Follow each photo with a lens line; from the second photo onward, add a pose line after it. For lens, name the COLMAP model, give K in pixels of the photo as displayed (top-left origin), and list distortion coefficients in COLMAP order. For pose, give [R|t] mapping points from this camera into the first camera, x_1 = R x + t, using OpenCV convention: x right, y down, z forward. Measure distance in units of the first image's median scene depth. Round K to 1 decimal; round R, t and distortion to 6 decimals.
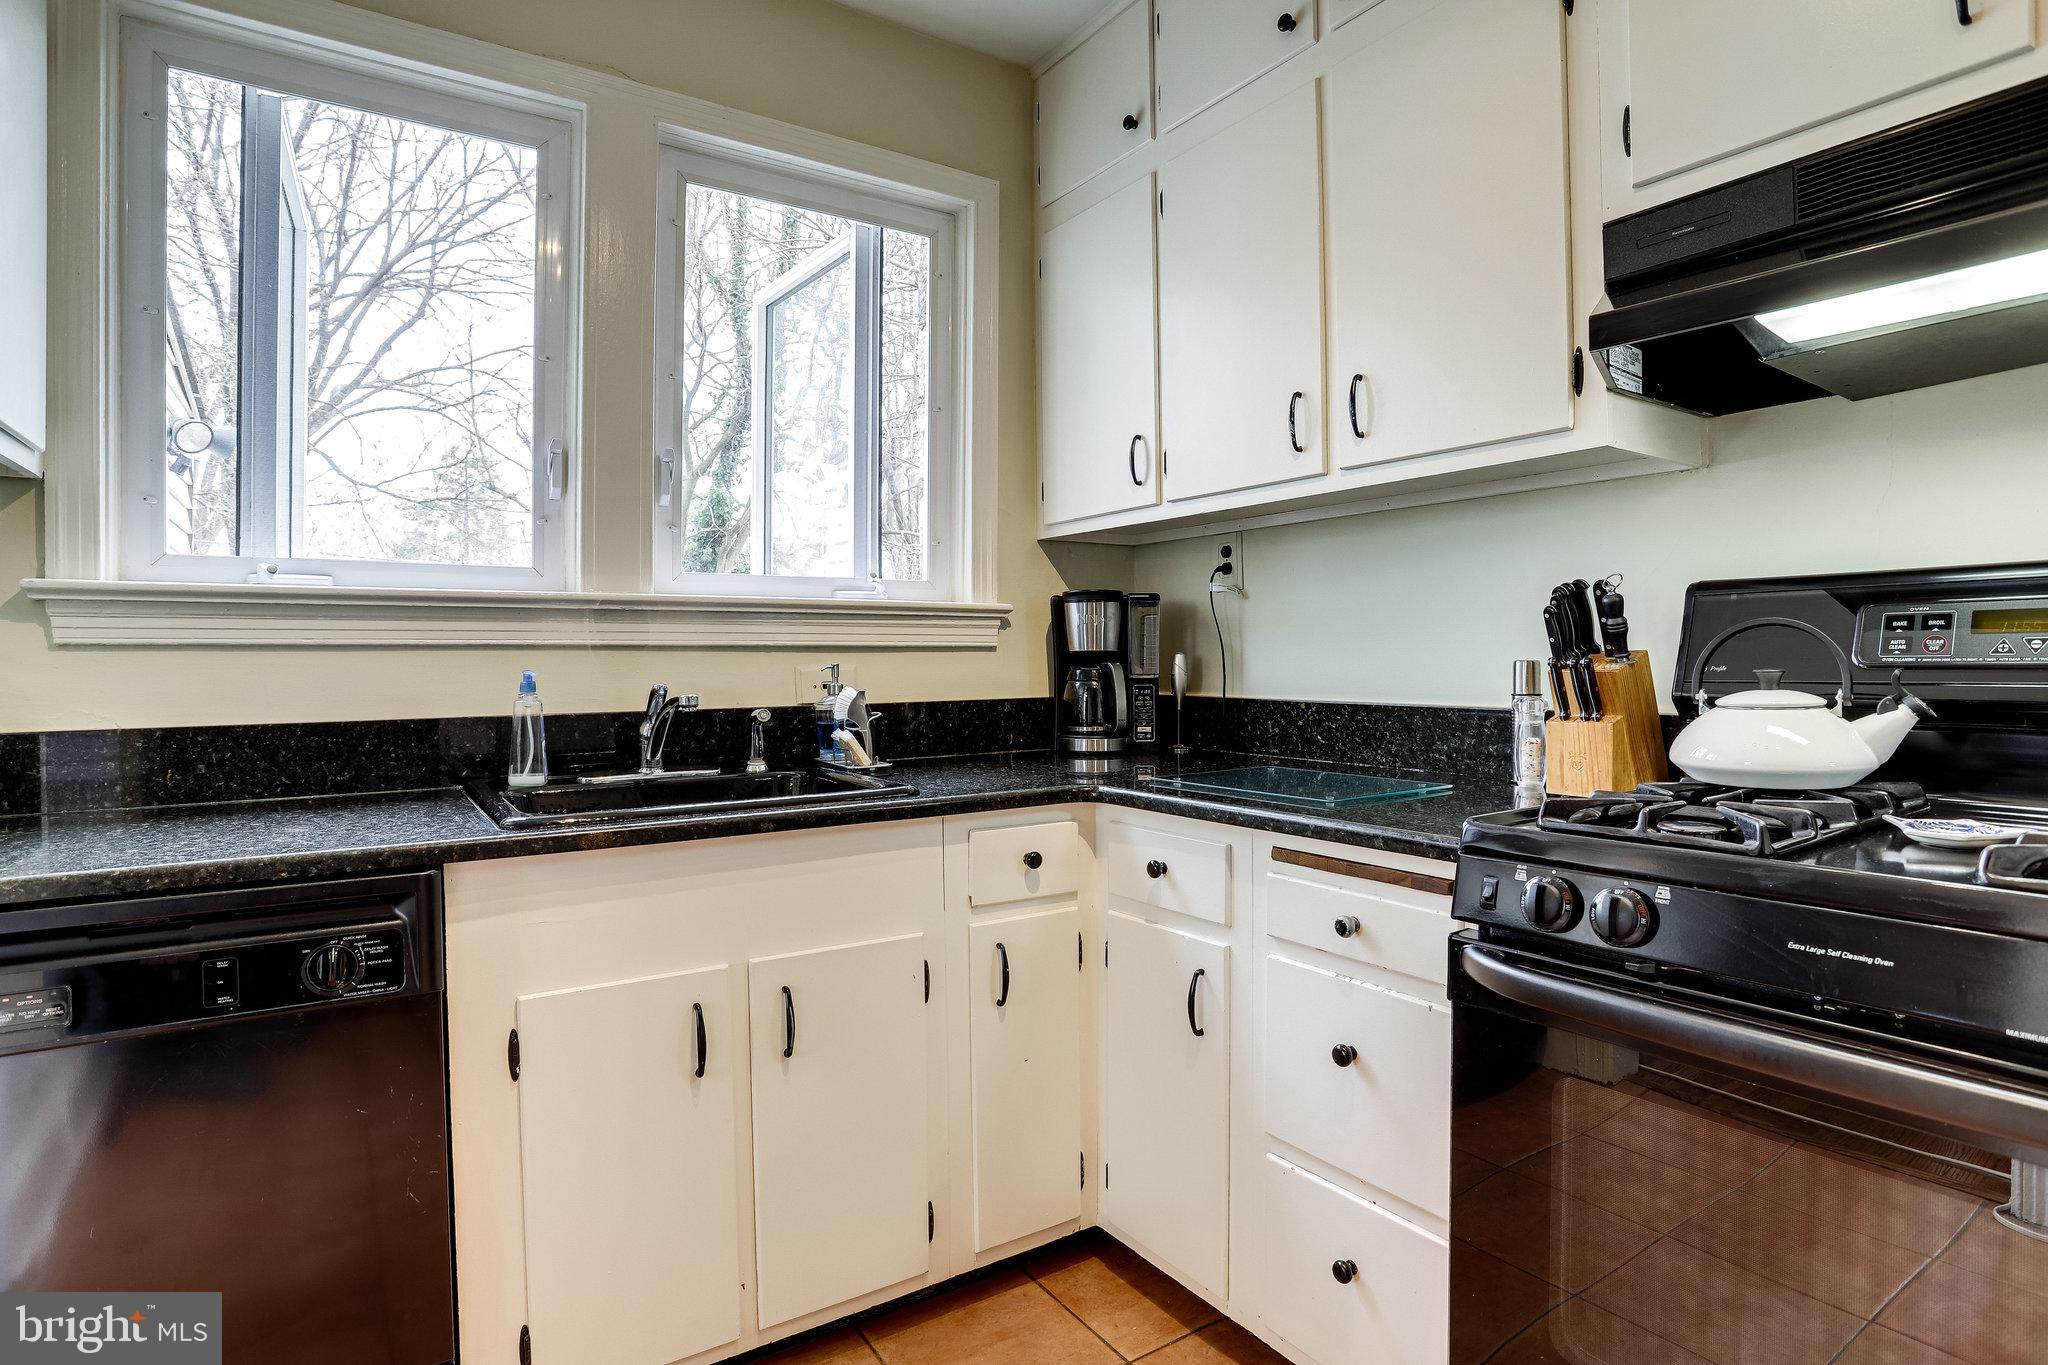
lens RADIAL K [[983.7, 0, 1007.2], [0, 983.7, 675.4], [0, 0, 1]] dist [-0.060115, 0.034603]
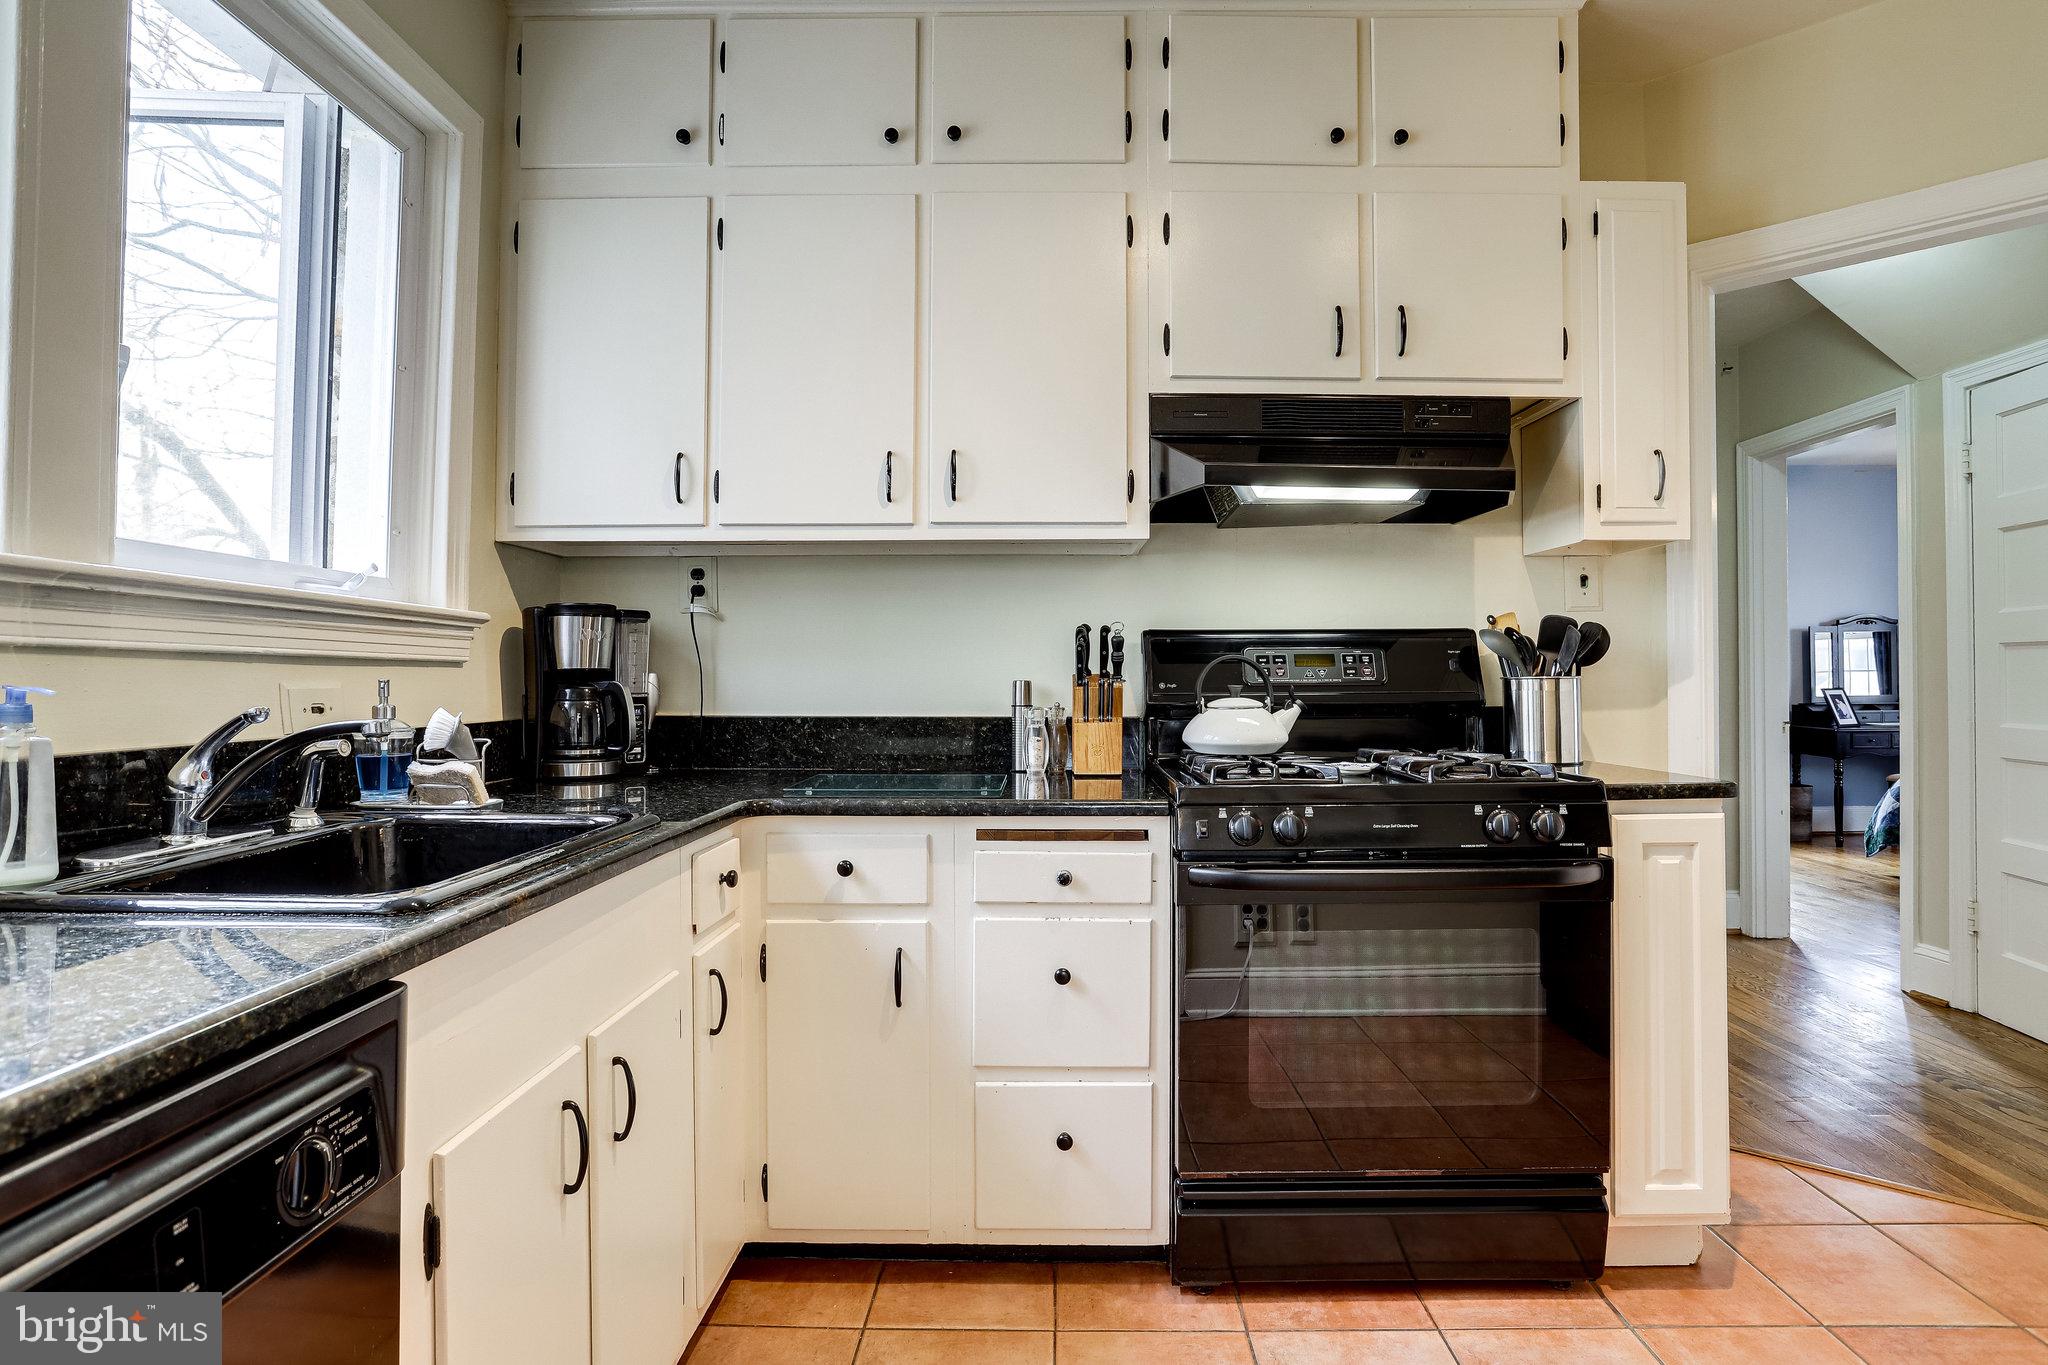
lens RADIAL K [[931.2, 0, 1065.2], [0, 931.2, 681.8], [0, 0, 1]] dist [-0.037053, 0.020177]
pose [[0.622163, 0.005326, 0.782870, -0.444201], [0.008169, 0.999878, -0.013295, 0.004338], [-0.782845, 0.014667, 0.622044, 0.141303]]
